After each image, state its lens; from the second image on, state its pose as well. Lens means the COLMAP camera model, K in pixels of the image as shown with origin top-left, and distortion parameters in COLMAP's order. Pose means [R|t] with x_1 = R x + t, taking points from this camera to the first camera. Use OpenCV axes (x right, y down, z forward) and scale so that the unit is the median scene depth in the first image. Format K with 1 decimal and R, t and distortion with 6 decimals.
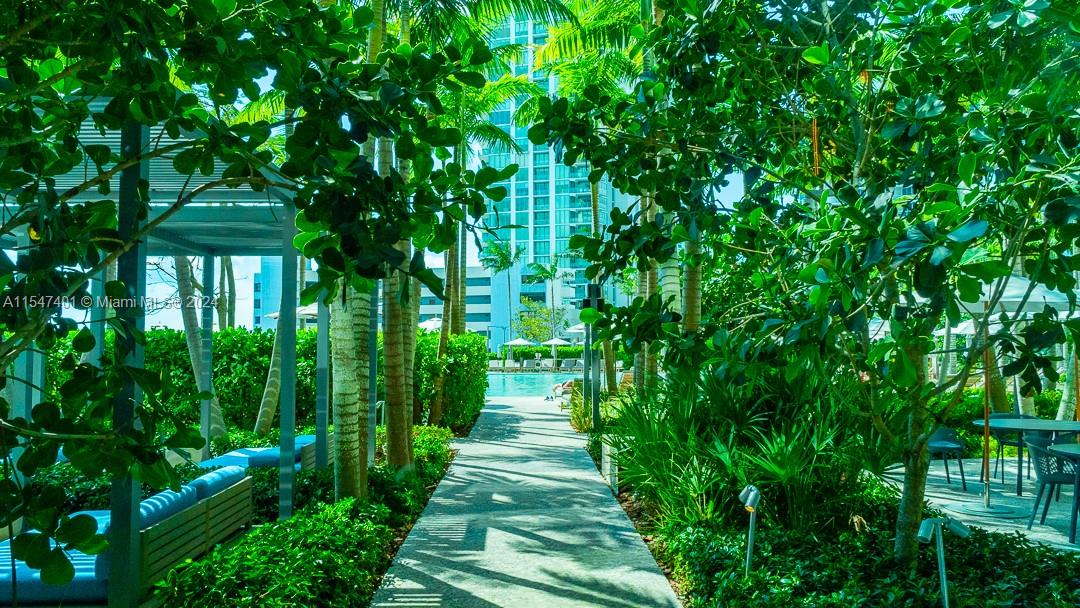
lens RADIAL K [[877.6, 0, 540.0], [0, 877.6, 304.0], [0, 0, 1]] dist [0.003679, 0.003772]
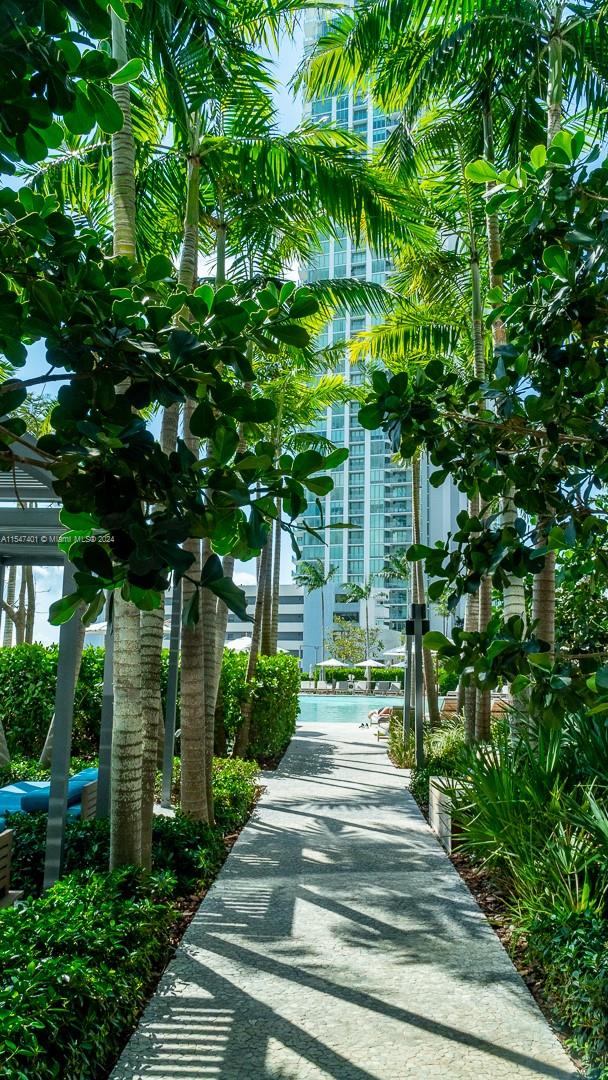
lens RADIAL K [[877.6, 0, 337.2], [0, 877.6, 541.2], [0, 0, 1]] dist [0.003679, 0.003772]
pose [[0.999675, 0.016790, -0.019206, -0.009039], [-0.018509, 0.995481, -0.093134, -0.001268], [0.017556, 0.093459, 0.995468, 0.117742]]
